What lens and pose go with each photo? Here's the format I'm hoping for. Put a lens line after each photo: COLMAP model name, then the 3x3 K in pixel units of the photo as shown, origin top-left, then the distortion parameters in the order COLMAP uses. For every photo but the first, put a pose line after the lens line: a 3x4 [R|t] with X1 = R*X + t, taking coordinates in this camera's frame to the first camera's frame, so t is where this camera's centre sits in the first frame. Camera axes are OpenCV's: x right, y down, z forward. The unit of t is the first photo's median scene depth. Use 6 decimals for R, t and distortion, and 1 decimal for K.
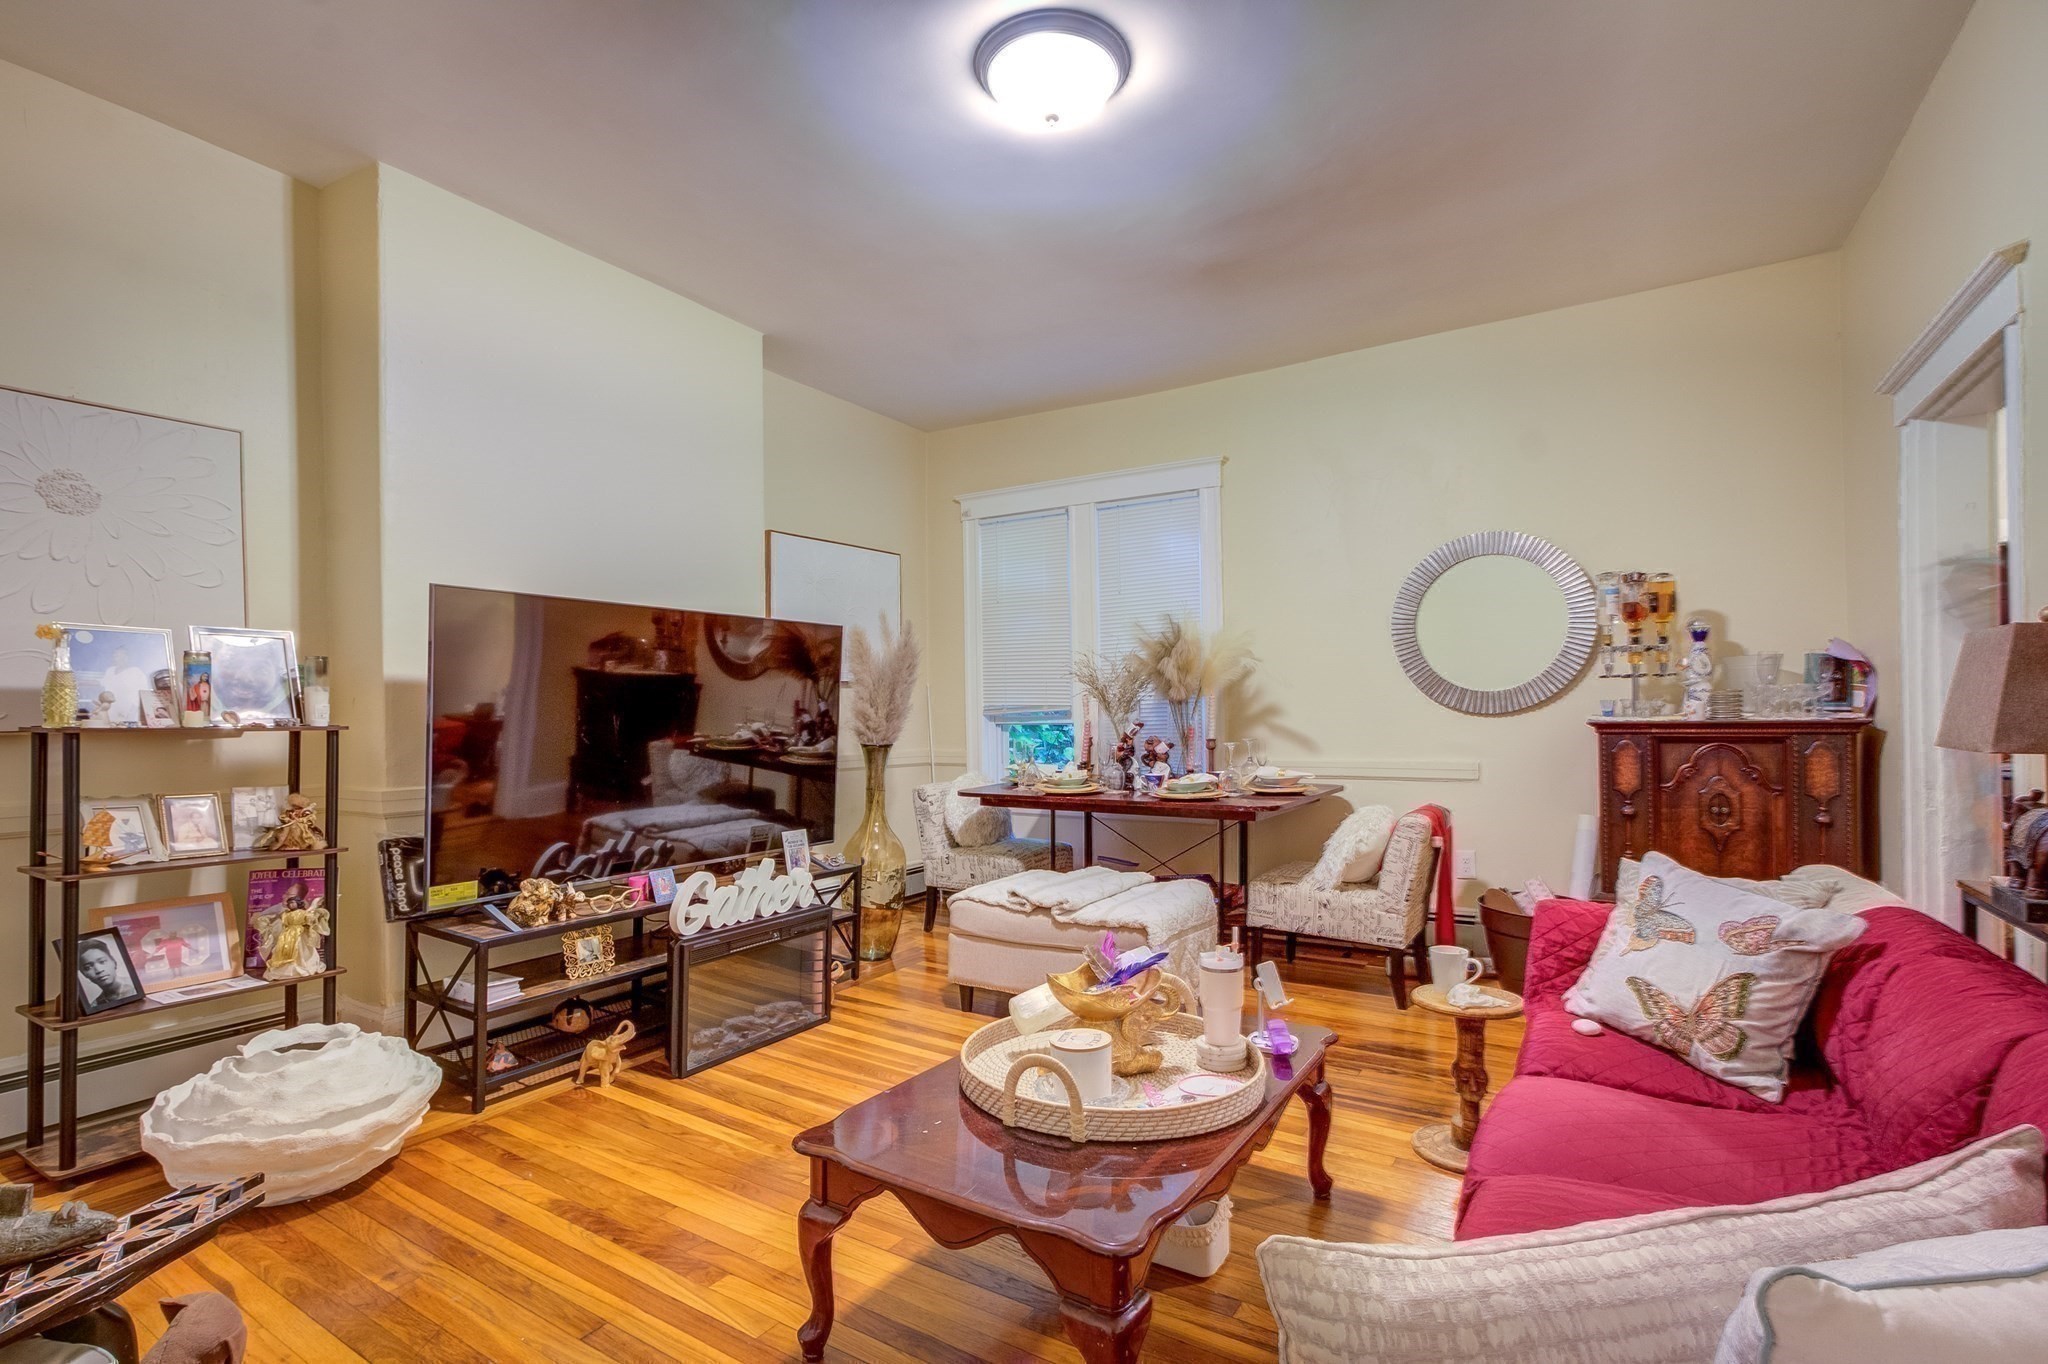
lens RADIAL K [[987.6, 0, 1030.3], [0, 987.6, 694.4], [0, 0, 1]] dist [-0.002770, -0.000197]
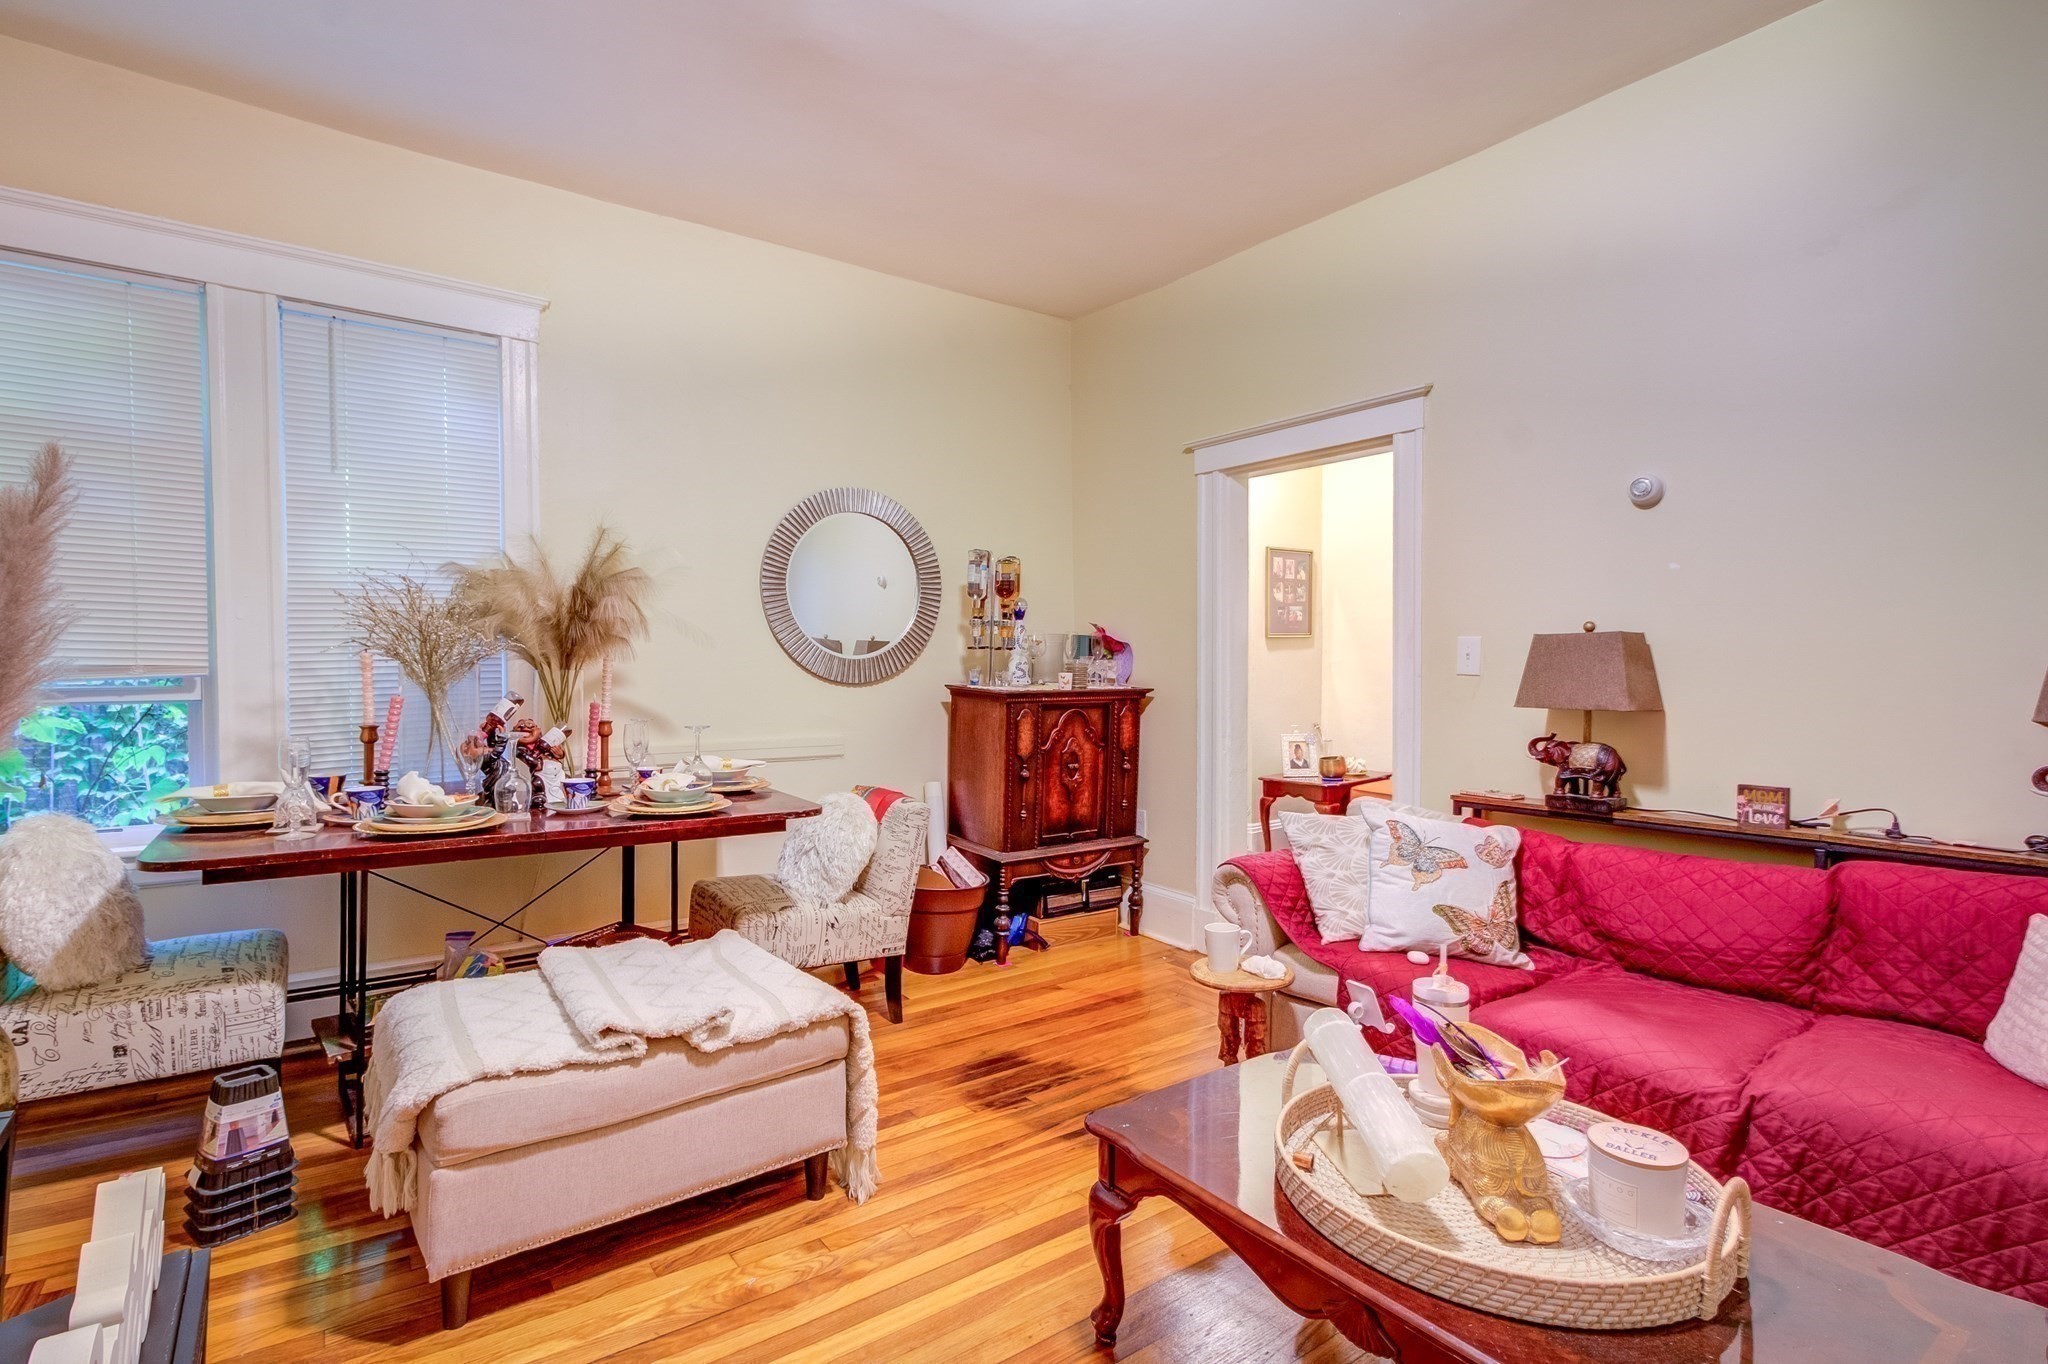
lens RADIAL K [[987.6, 0, 1024.5], [0, 987.6, 678.8], [0, 0, 1]] dist [-0.002770, -0.000197]
pose [[0.390513, 0.007648, 0.920566, -0.395028], [-0.017282, 0.999850, -0.000975, 0.015619], [-0.920435, -0.015529, 0.390587, 0.588953]]
